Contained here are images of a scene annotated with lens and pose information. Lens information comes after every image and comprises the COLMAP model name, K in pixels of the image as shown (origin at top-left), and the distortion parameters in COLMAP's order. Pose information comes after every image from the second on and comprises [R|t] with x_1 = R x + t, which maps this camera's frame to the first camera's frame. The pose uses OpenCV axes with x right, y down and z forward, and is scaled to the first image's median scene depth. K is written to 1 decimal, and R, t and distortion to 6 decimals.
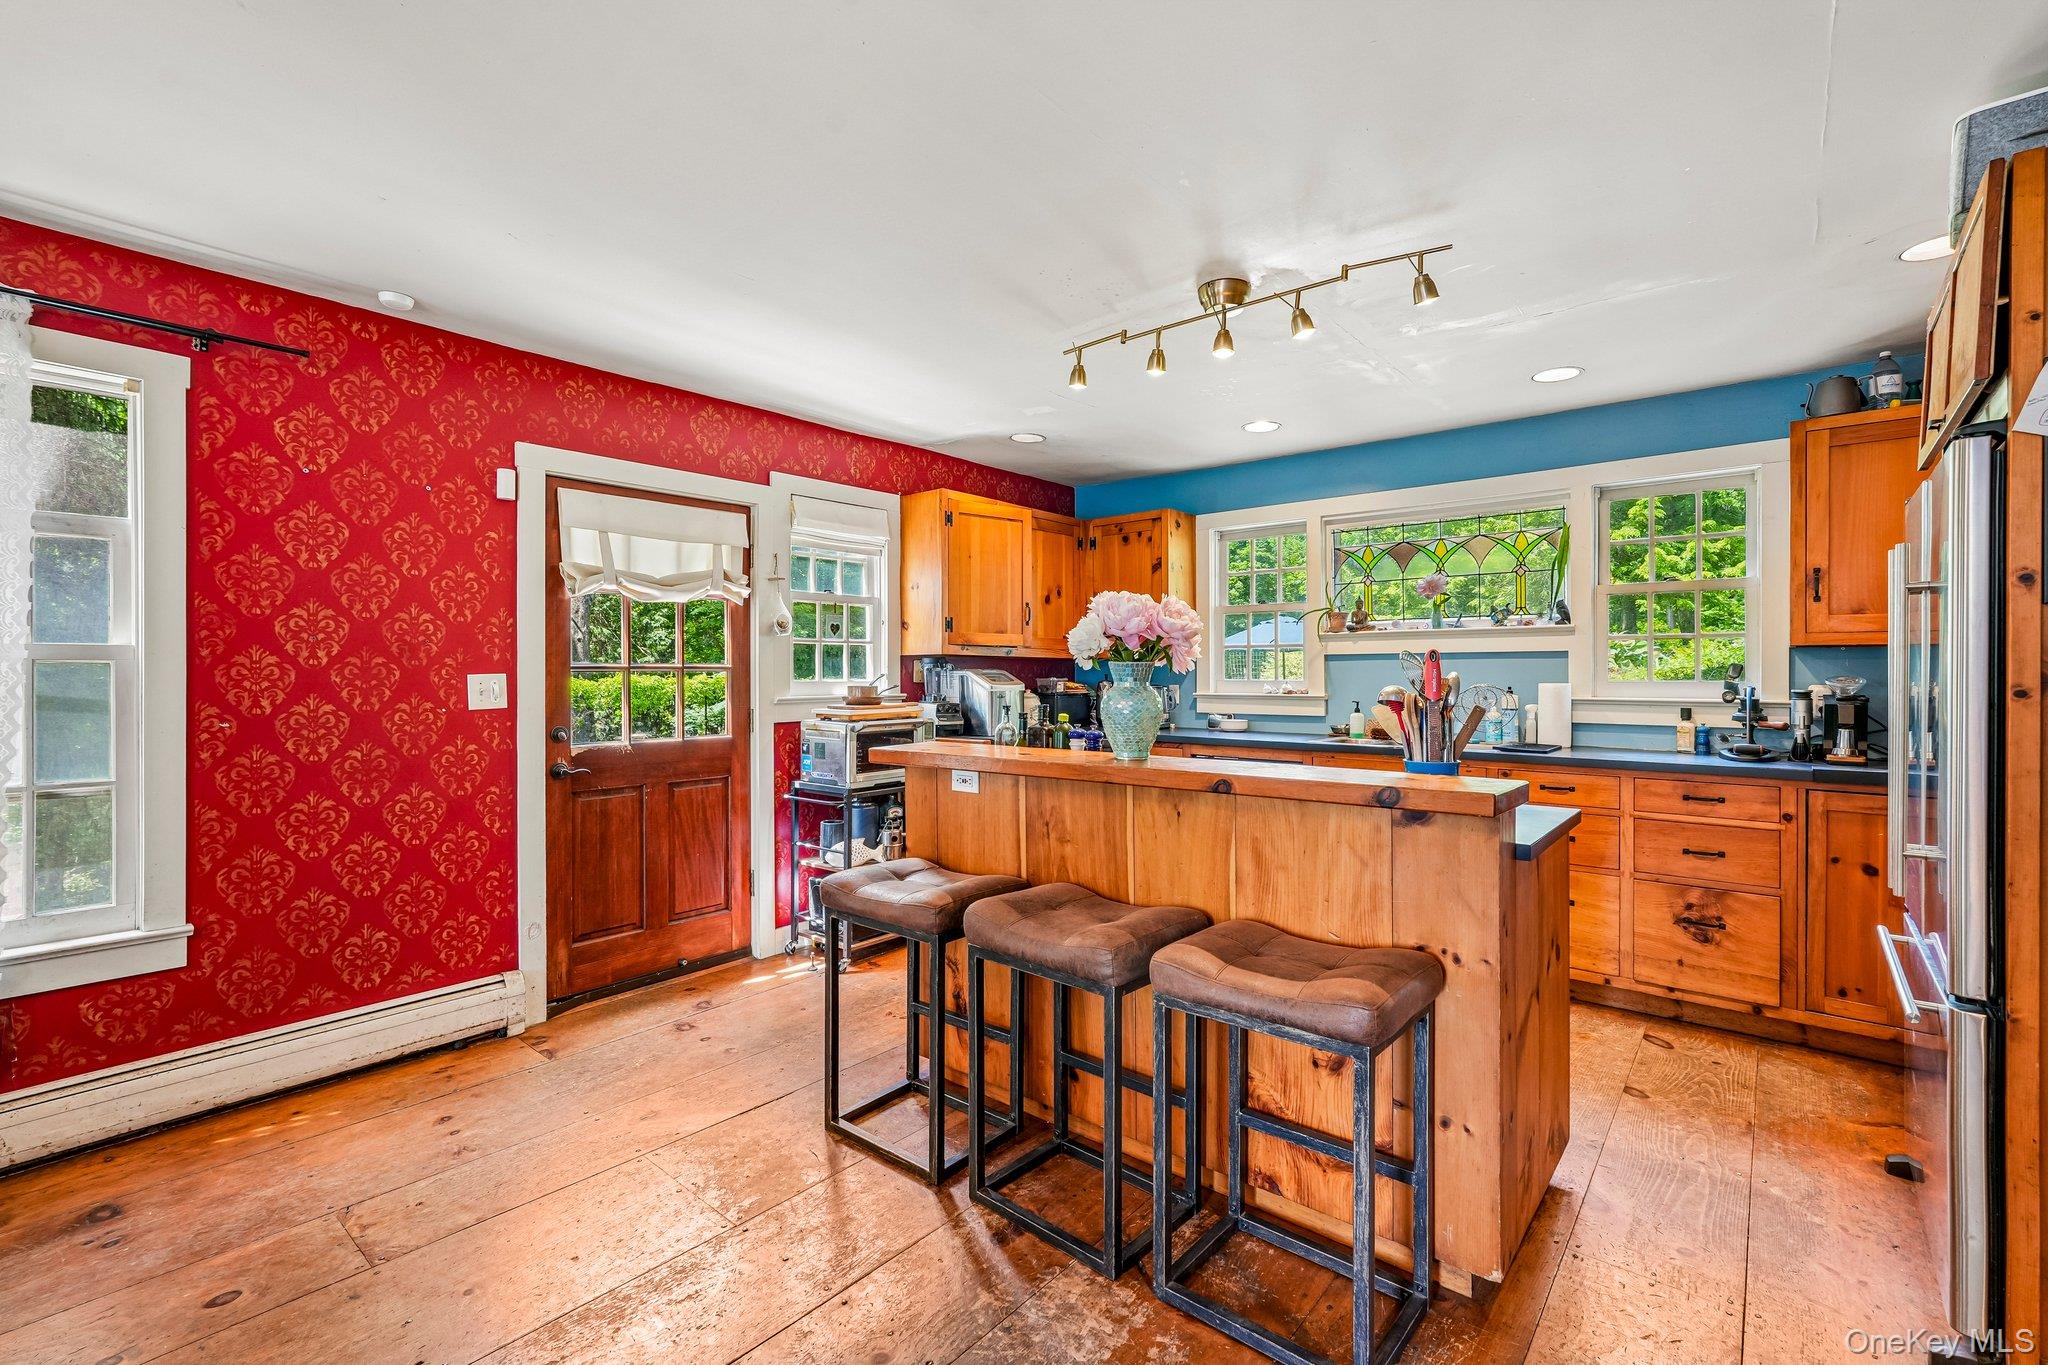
lens RADIAL K [[917.3, 0, 1022.5], [0, 917.3, 674.0], [0, 0, 1]] dist [0.002844, 0.000228]
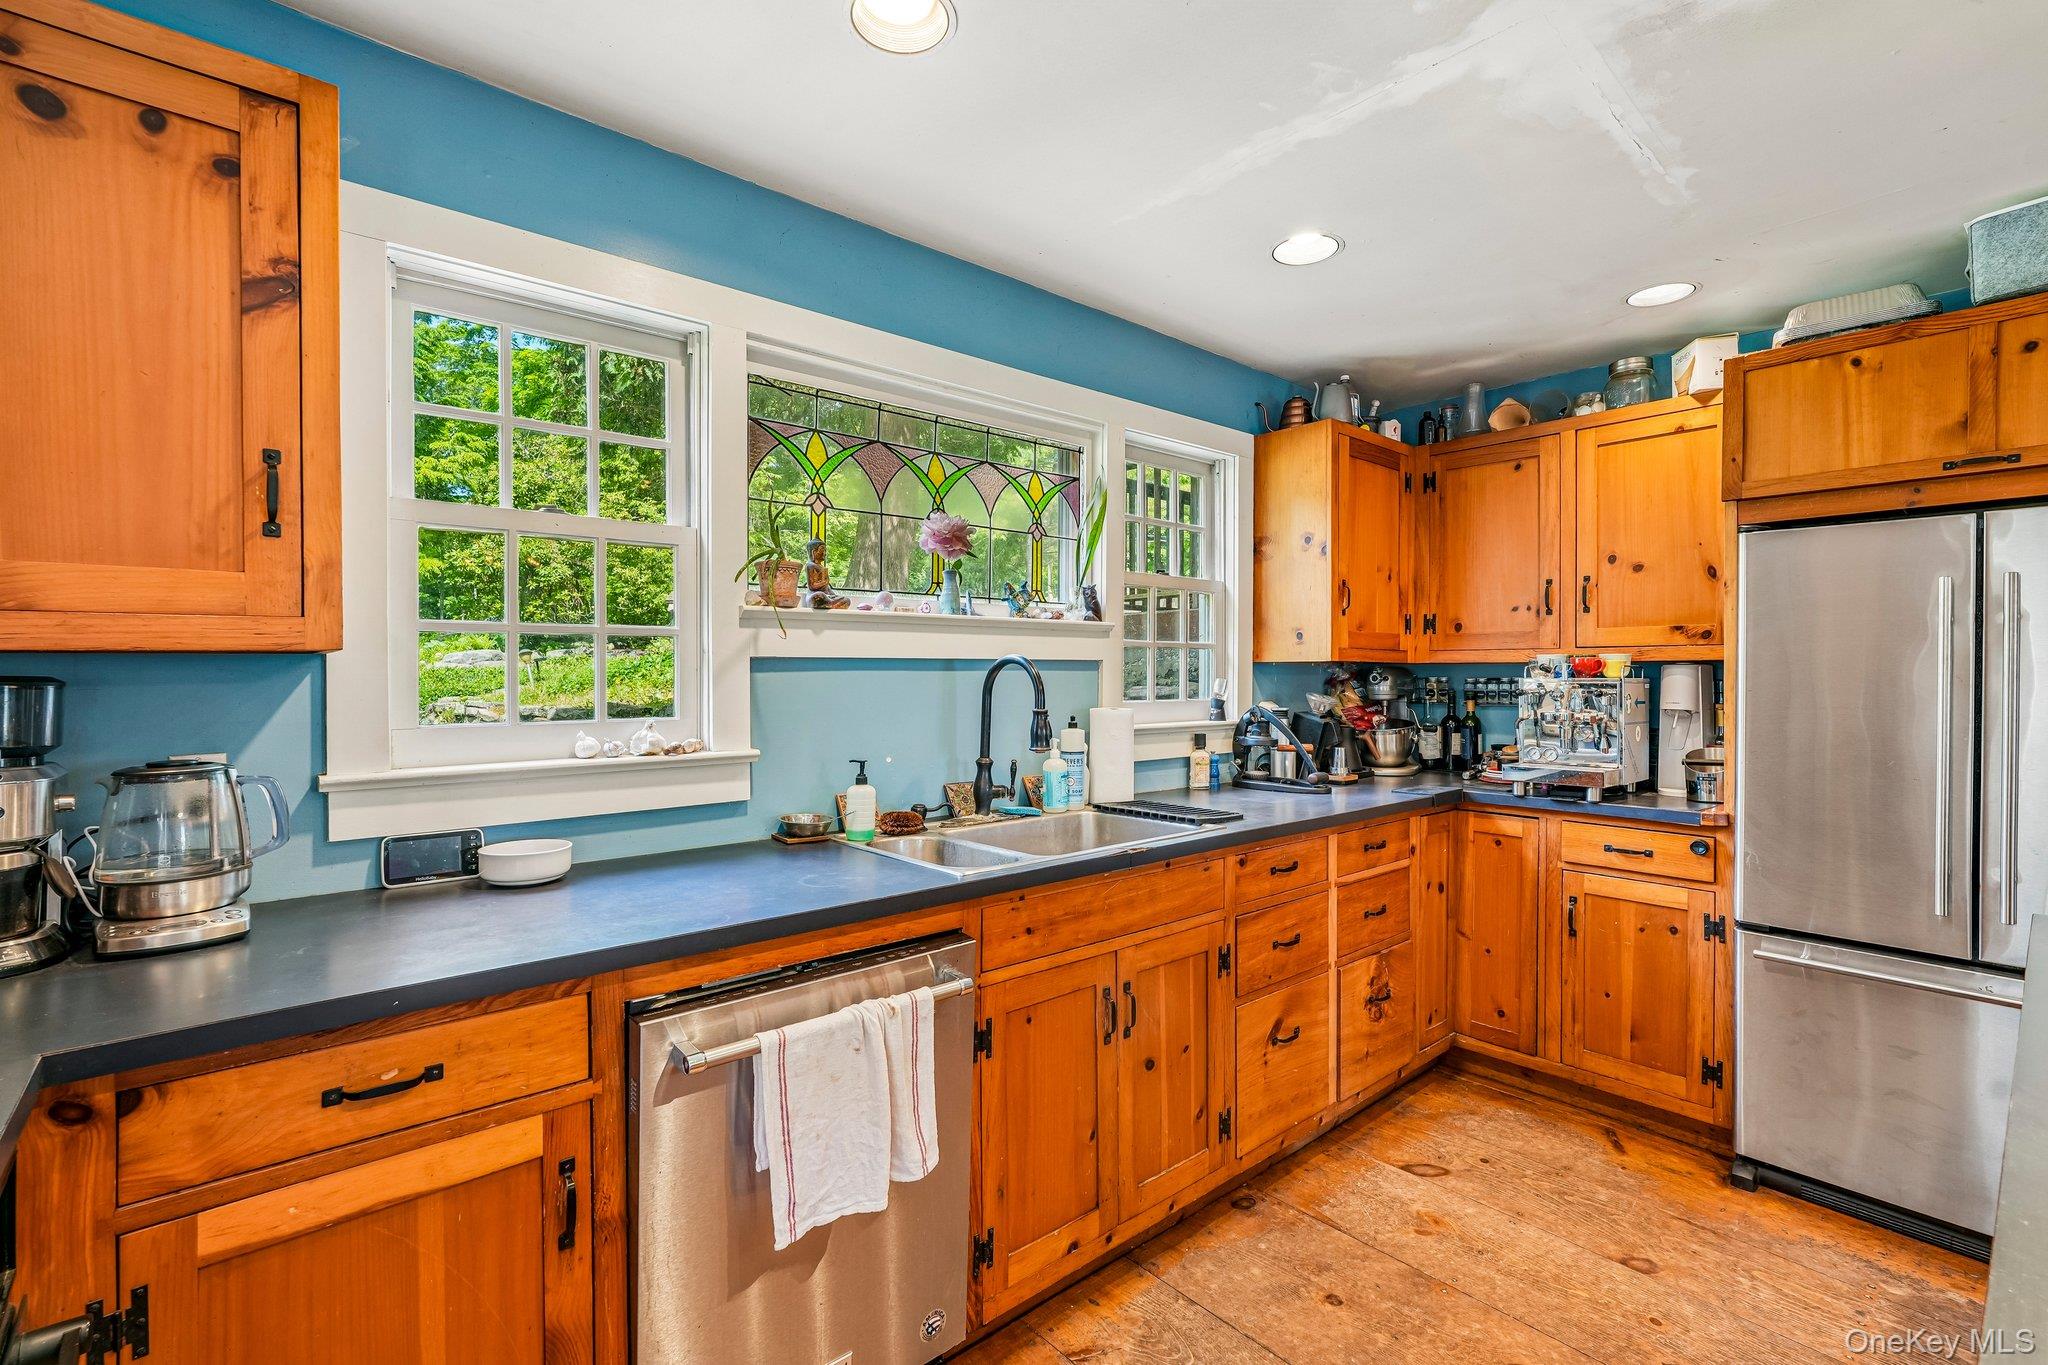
lens RADIAL K [[903.1, 0, 1055.9], [0, 903.1, 677.9], [0, 0, 1]] dist [0.000640, 0.000478]
pose [[0.142525, -0.005419, 0.989776, -0.105752], [0.000261, 0.999985, 0.005438, -0.020304], [-0.989791, -0.000517, 0.142524, 1.180489]]
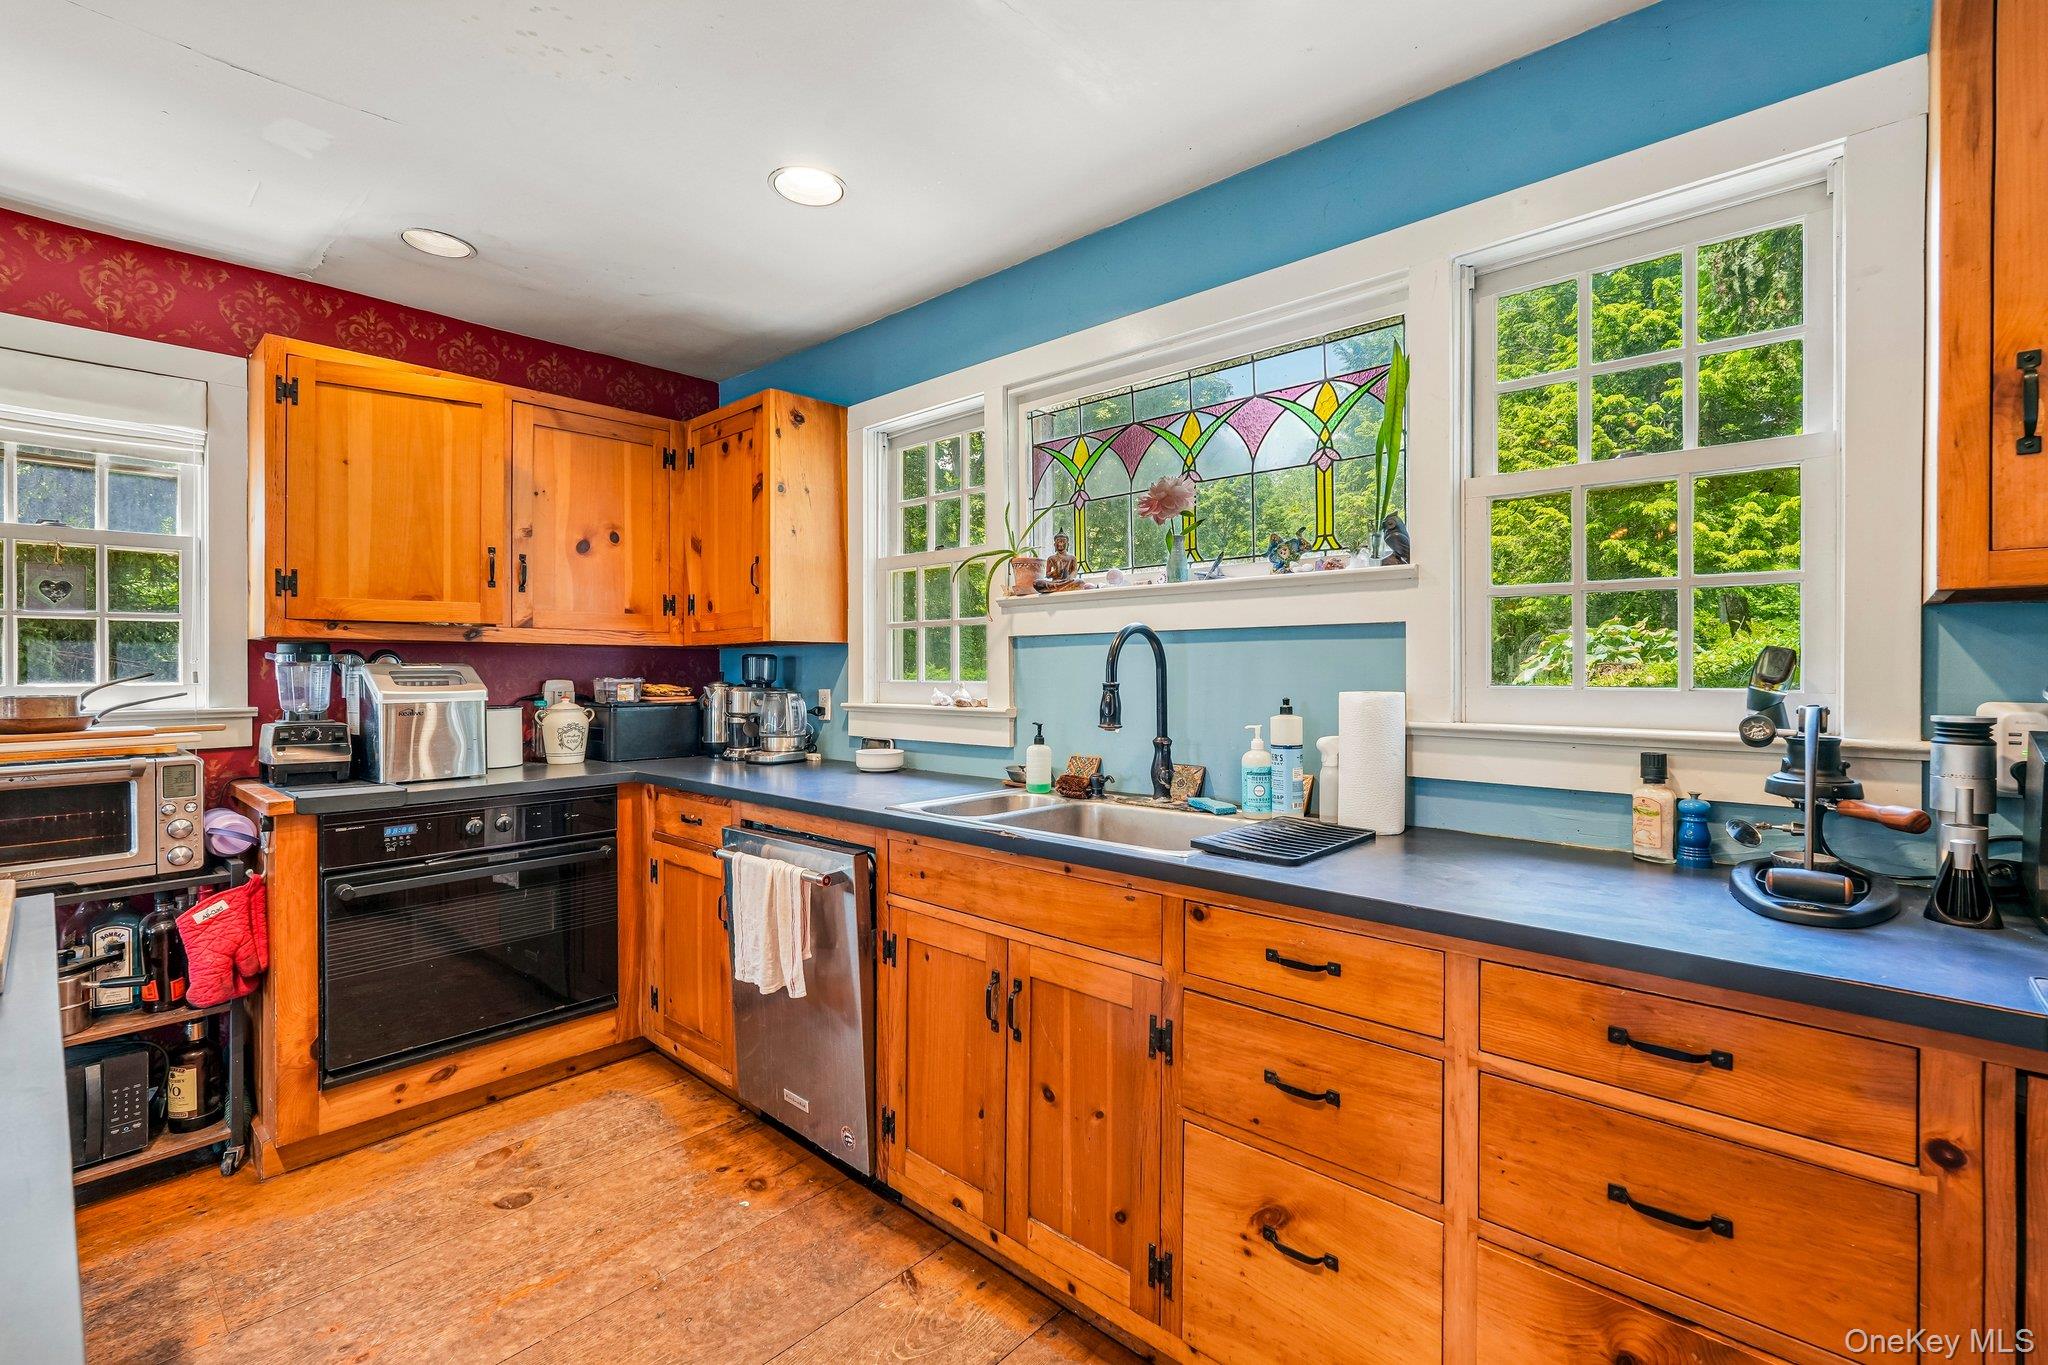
lens RADIAL K [[915.9, 0, 994.0], [0, 915.9, 673.6], [0, 0, 1]] dist [-0.001669, 0.000486]
pose [[0.998225, -0.000304, -0.059549, 0.521424], [0.000541, 0.999992, 0.003952, -0.001610], [0.059547, -0.003977, 0.998218, 0.660505]]
